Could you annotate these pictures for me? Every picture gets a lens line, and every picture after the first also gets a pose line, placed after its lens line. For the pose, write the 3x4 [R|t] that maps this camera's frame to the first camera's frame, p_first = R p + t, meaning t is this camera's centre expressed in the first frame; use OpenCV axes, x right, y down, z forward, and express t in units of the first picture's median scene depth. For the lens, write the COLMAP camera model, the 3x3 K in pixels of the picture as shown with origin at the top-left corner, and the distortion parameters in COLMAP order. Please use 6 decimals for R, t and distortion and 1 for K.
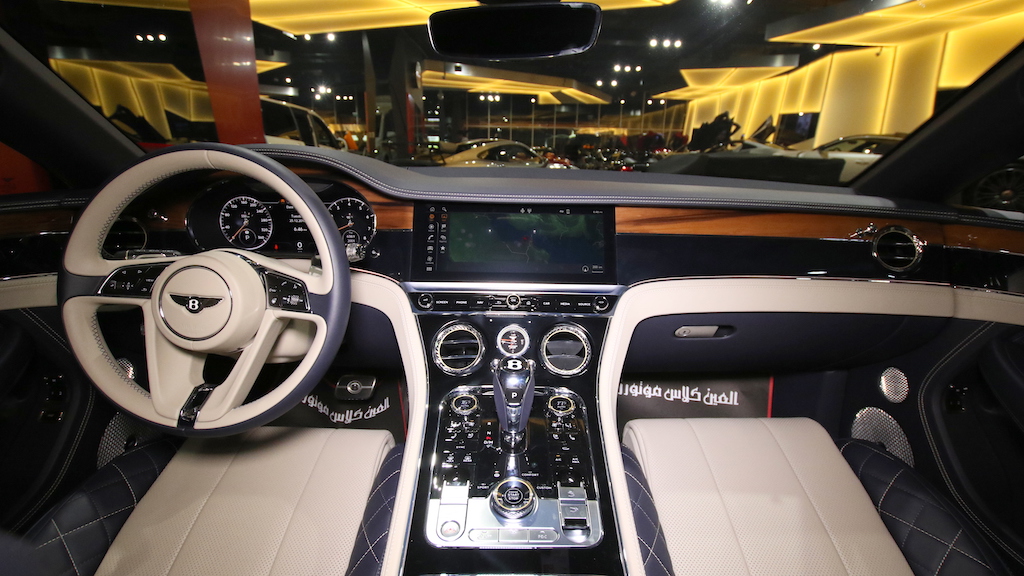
lens RADIAL K [[482.2, 0, 506.0], [0, 482.2, 285.0], [0, 0, 1]] dist [-0.021487, 0.000756]
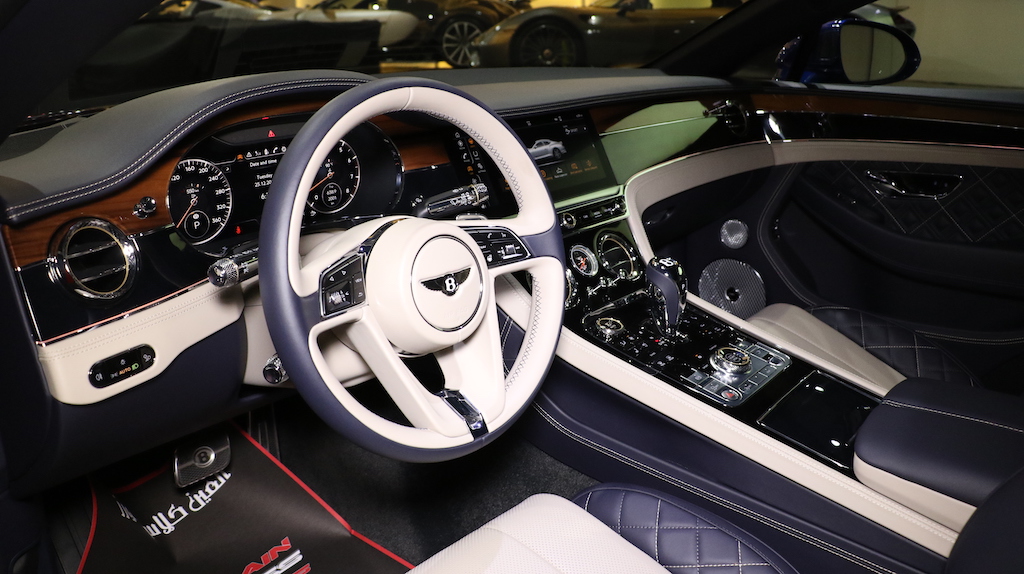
lens RADIAL K [[859.1, 0, 513.2], [0, 859.1, 264.8], [0, 0, 1]] dist [-0.173030, 0.112604]
pose [[0.640256, -0.239246, 0.729955, -1.095490], [0.218237, 0.967758, 0.125767, -0.098459], [-0.736509, 0.078779, 0.671825, -0.011977]]
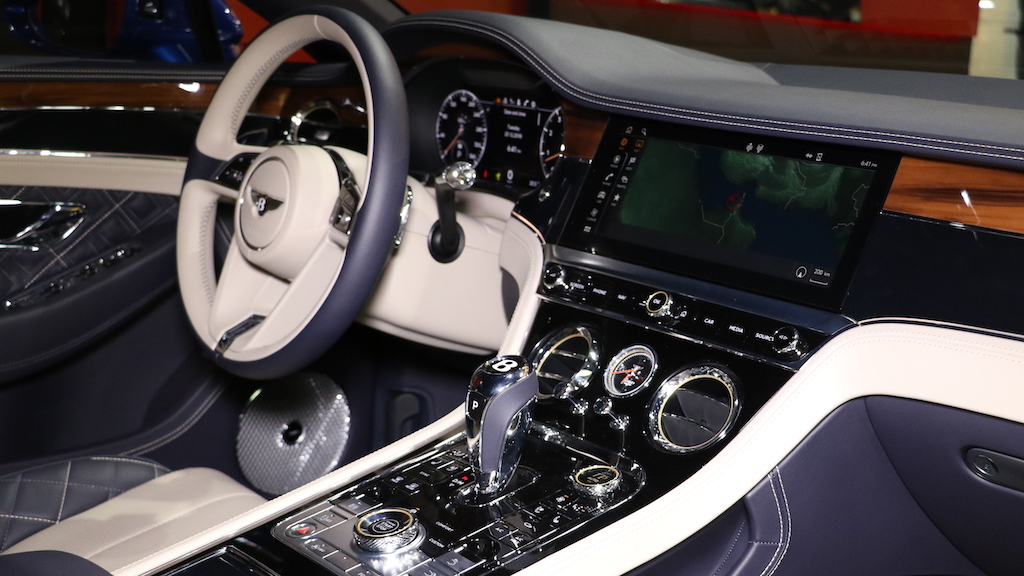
lens RADIAL K [[1378.0, 0, 512.0], [0, 1378.0, 288.0], [0, 0, 1]] dist [-0.004408, -0.003007]
pose [[0.631499, 0.169219, -0.756686, 0.931305], [-0.239966, 0.970636, 0.016799, 0.025725], [0.737309, 0.170970, 0.653563, -0.111879]]
